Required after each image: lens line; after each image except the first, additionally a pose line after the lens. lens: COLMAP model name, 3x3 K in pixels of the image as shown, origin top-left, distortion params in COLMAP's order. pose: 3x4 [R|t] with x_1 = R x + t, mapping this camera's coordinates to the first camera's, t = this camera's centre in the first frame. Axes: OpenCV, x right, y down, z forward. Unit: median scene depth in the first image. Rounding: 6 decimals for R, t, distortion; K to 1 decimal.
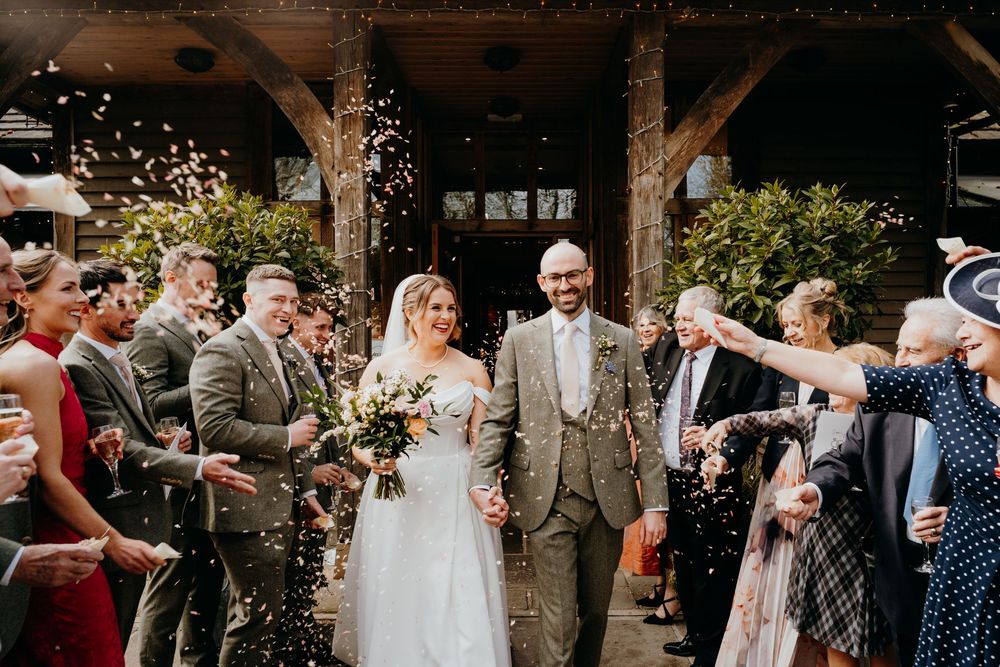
lens RADIAL K [[720.1, 0, 503.6], [0, 720.1, 338.9], [0, 0, 1]] dist [-0.007918, 0.009075]
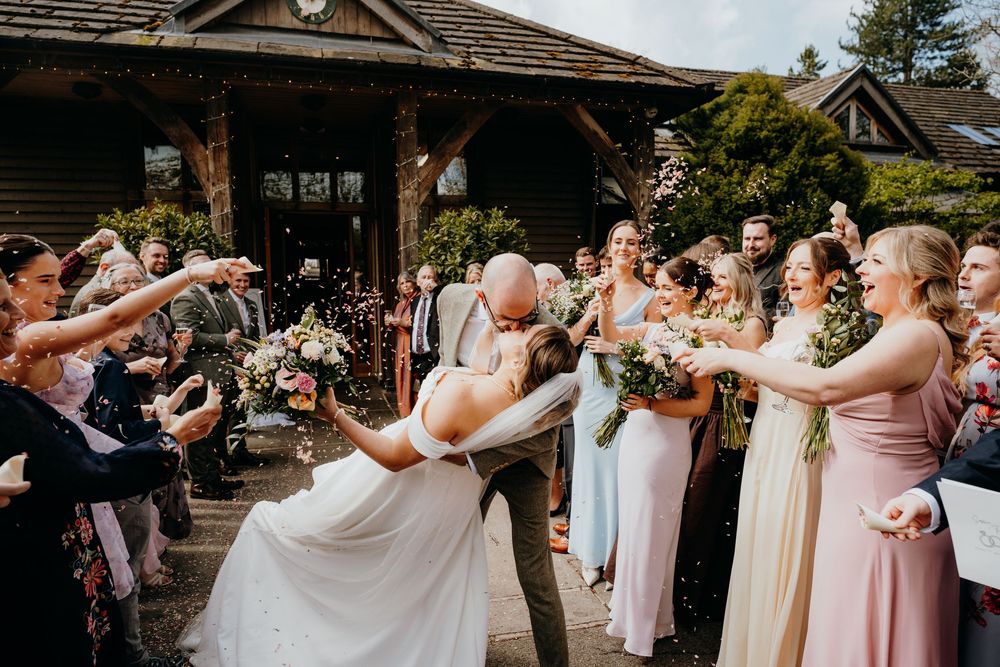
lens RADIAL K [[720.1, 0, 504.4], [0, 720.1, 340.4], [0, 0, 1]] dist [-0.007918, 0.009075]
pose [[0.958418, -0.029312, 0.283859, -0.072817], [0.004558, 0.996156, 0.087476, -0.023410], [-0.285332, -0.082545, 0.954867, -0.699853]]
